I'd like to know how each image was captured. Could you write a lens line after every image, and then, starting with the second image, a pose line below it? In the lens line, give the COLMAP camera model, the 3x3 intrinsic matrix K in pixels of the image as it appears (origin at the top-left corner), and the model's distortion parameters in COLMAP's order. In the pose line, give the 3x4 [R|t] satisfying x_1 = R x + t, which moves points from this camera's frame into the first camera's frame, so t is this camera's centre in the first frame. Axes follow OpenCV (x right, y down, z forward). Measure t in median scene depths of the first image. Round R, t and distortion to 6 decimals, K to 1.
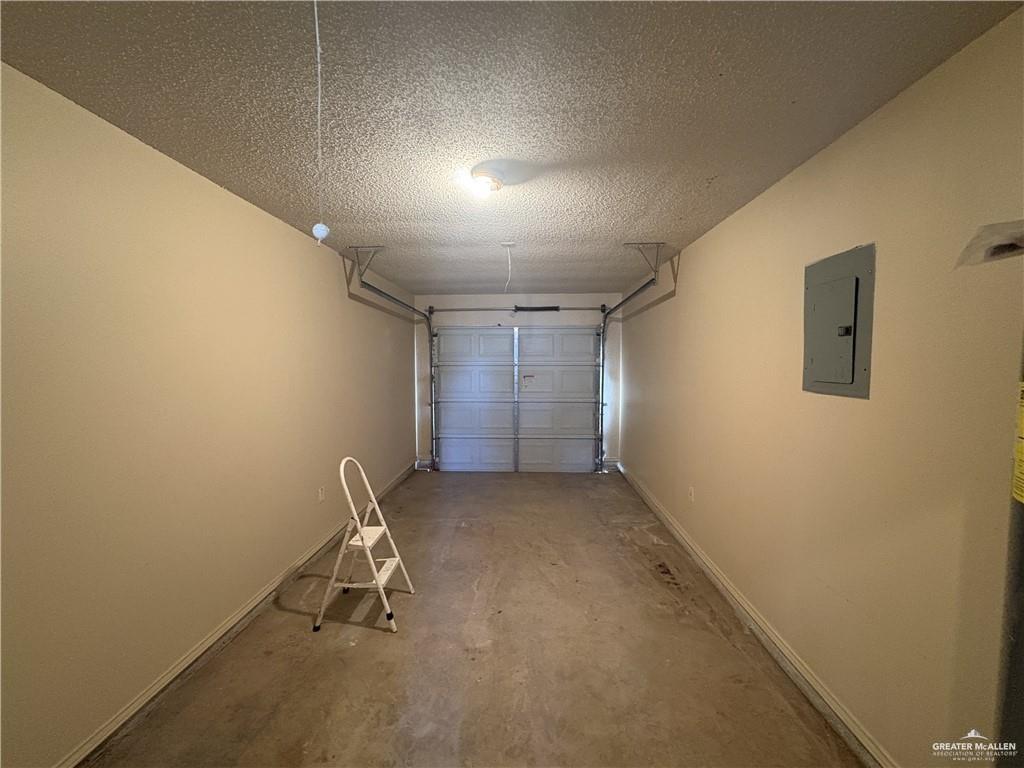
lens RADIAL K [[409.0, 0, 512.0], [0, 409.0, 384.0], [0, 0, 1]] dist [0.000113, -0.000170]
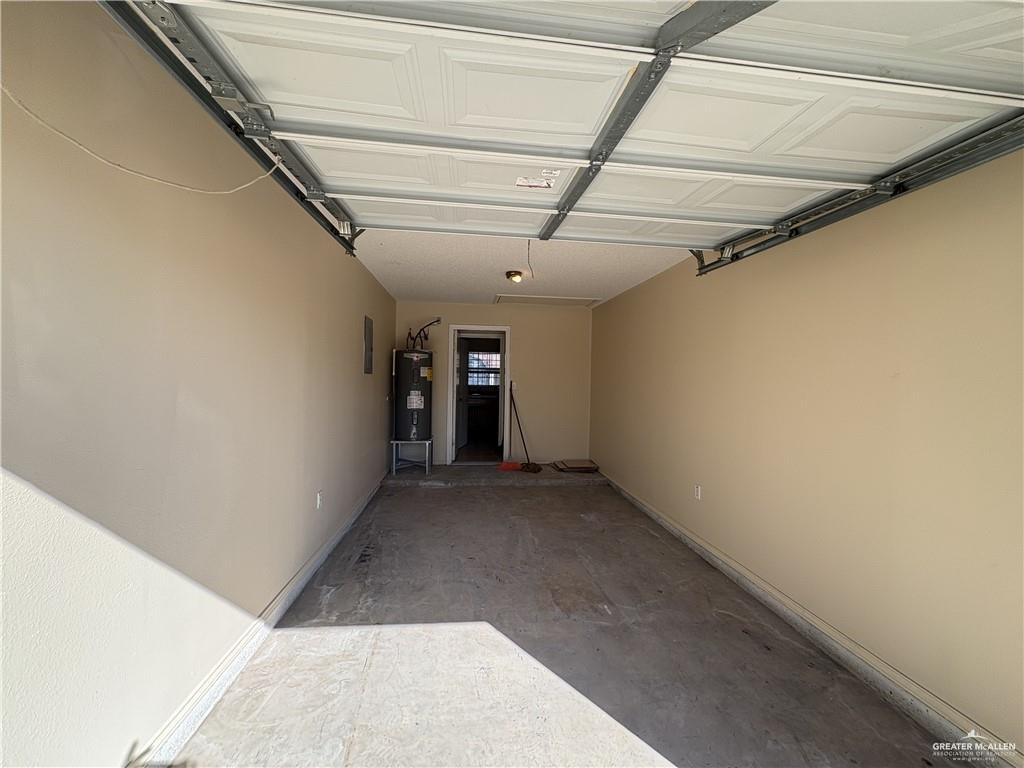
lens RADIAL K [[409.0, 0, 512.0], [0, 409.0, 384.0], [0, 0, 1]] dist [0.000113, -0.000170]
pose [[-0.987544, -0.017976, -0.156310, 0.174122], [-0.028935, 0.997258, 0.068118, -0.062955], [0.154657, 0.071793, -0.985356, 2.051874]]
